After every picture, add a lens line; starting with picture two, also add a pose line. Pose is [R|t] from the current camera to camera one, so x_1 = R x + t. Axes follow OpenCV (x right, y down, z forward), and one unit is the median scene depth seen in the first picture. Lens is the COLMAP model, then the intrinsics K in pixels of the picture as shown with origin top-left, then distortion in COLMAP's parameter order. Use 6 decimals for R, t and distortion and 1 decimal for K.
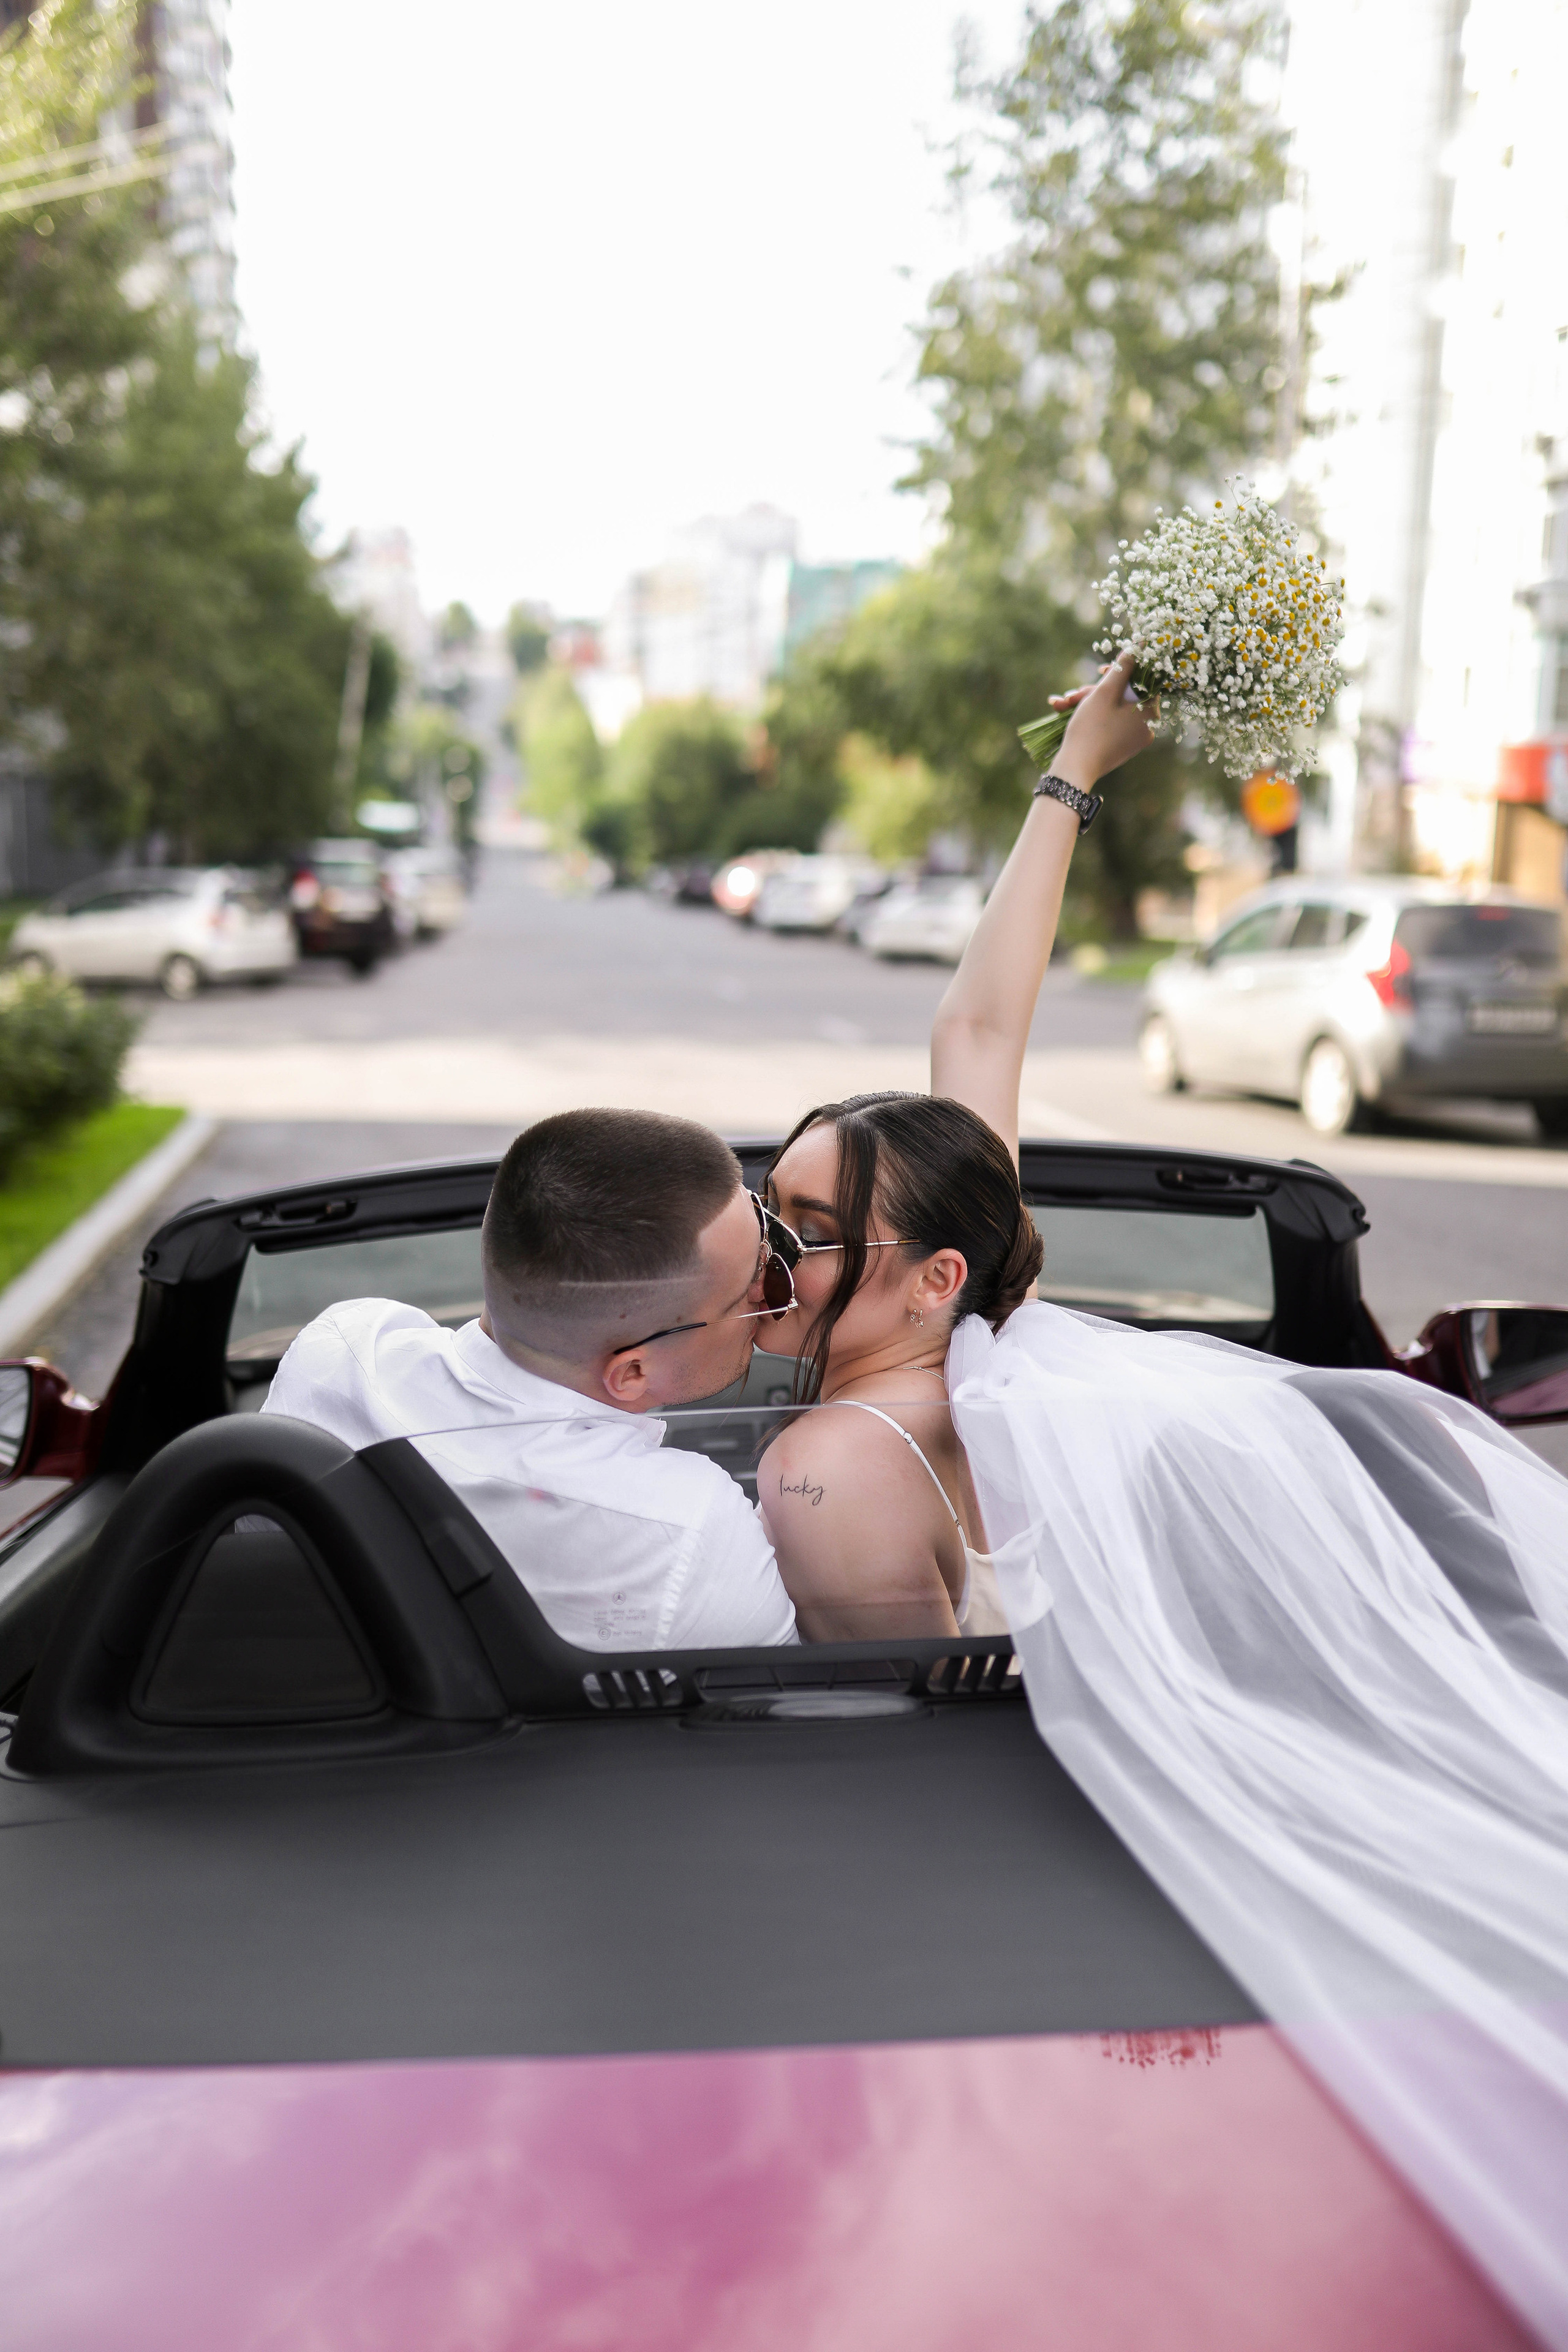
lens RADIAL K [[2293.6, 0, 927.0], [0, 2293.6, 1173.8], [0, 0, 1]] dist [-0.095670, -0.007631]
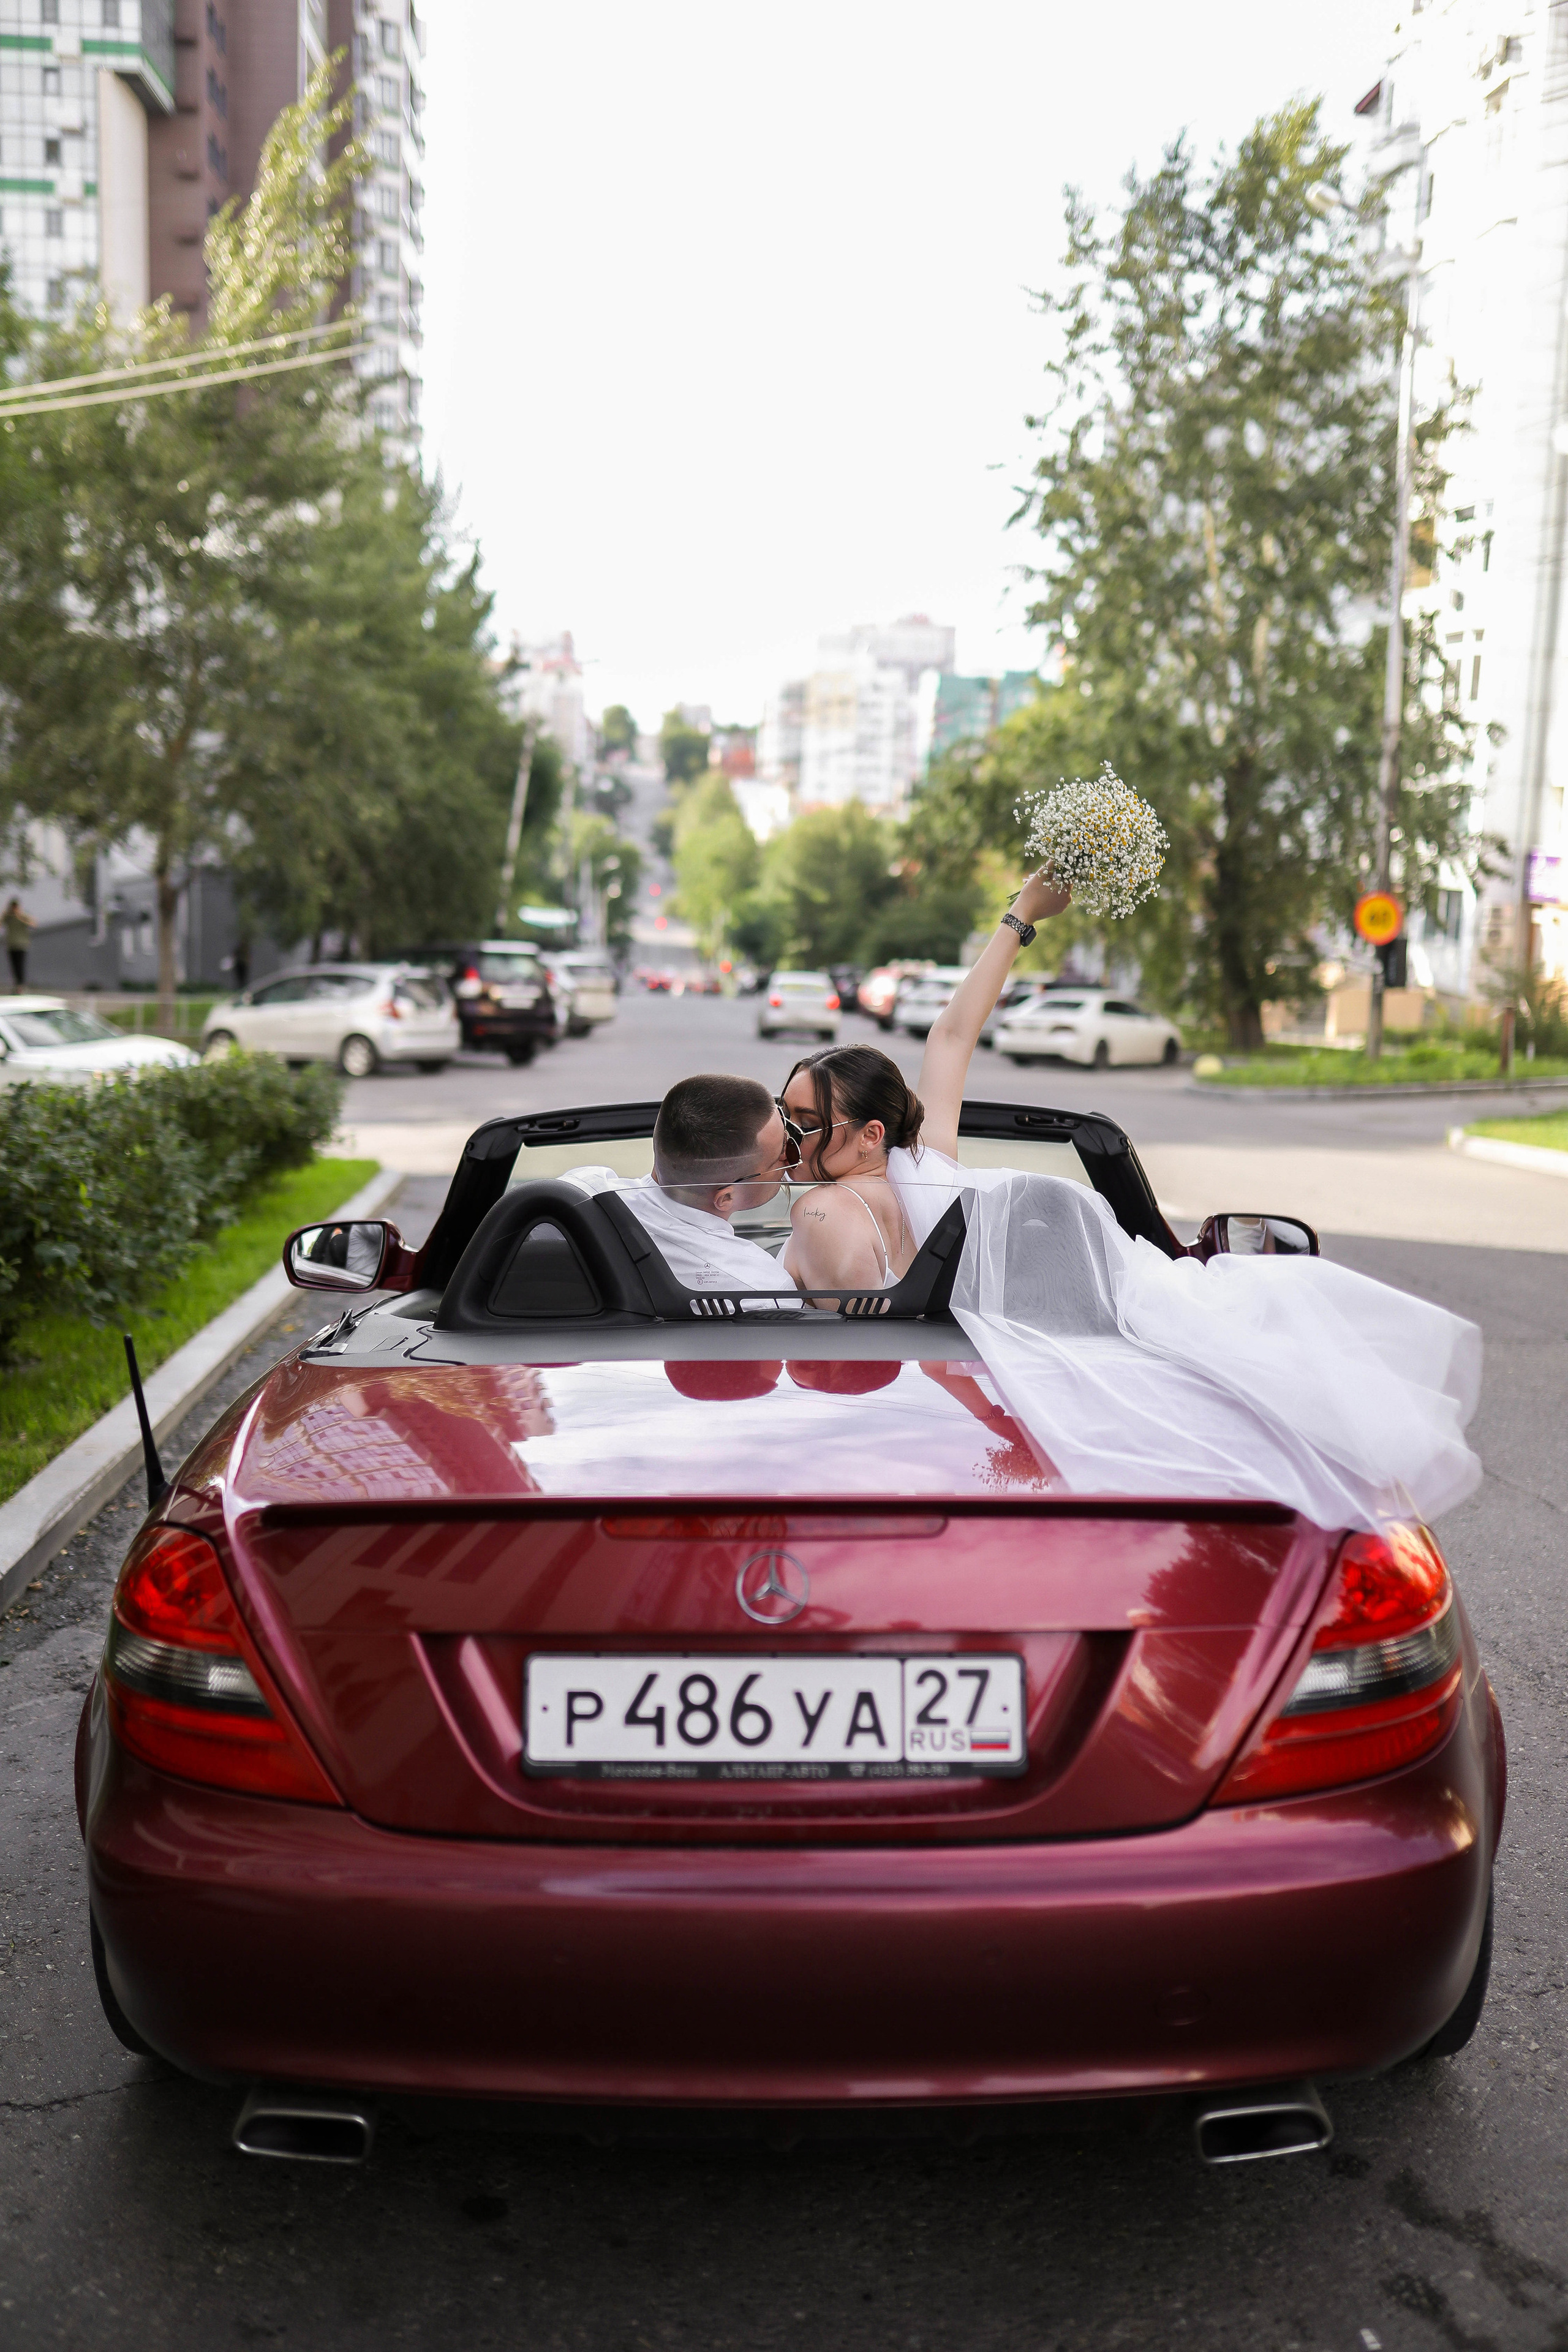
lens RADIAL K [[2477.6, 0, 784.0], [0, 2477.6, 1176.0], [0, 0, 1]] dist [-0.095082, 0.137342]
pose [[0.991599, 0.027182, -0.126462, 0.024193], [-0.033918, 0.998101, -0.051420, 0.022020], [0.124824, 0.055277, 0.990638, -0.137844]]
